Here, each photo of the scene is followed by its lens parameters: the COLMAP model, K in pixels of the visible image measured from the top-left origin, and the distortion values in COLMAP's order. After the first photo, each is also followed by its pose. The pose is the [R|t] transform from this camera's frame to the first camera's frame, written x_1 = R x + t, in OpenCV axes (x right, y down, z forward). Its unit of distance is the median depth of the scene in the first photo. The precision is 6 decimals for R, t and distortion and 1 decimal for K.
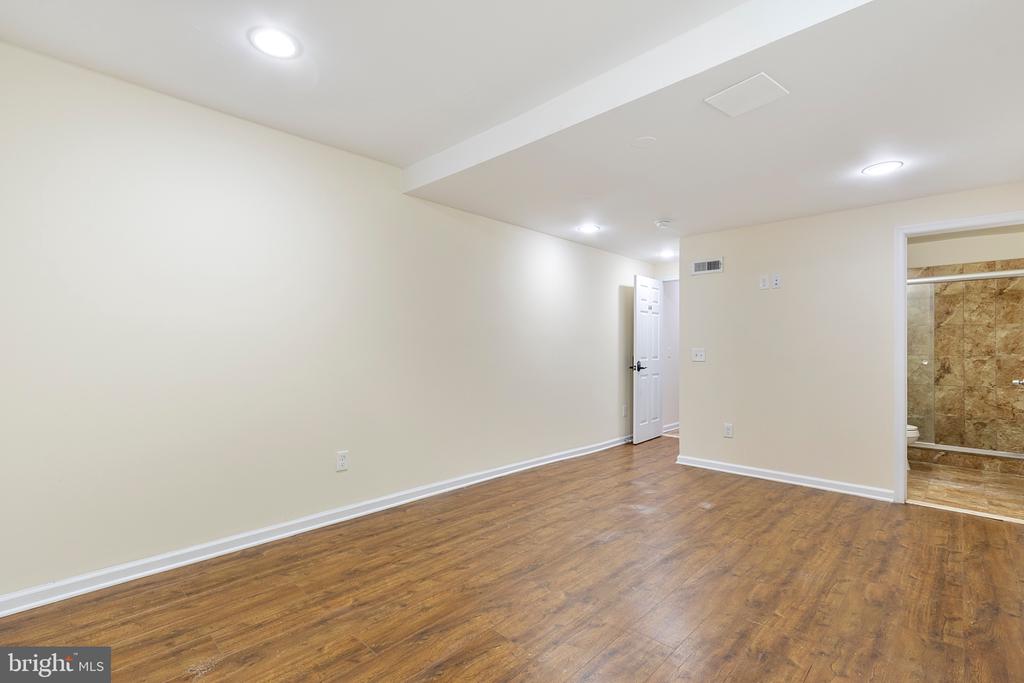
lens RADIAL K [[459.4, 0, 511.4], [0, 459.4, 341.4], [0, 0, 1]] dist [0.002379, 0.000296]
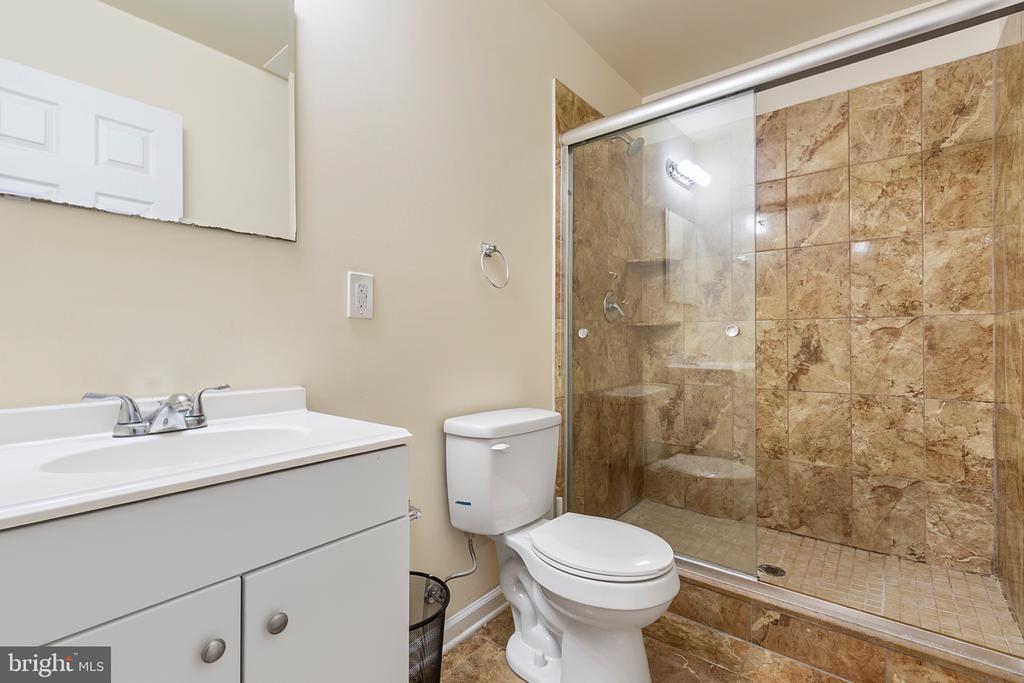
lens RADIAL K [[459.4, 0, 511.4], [0, 459.4, 341.4], [0, 0, 1]] dist [0.002379, 0.000296]
pose [[0.995382, -0.010588, 0.095407, 0.659757], [0.009614, 0.999897, 0.010658, 0.044861], [-0.095511, -0.009692, 0.995381, 0.638115]]
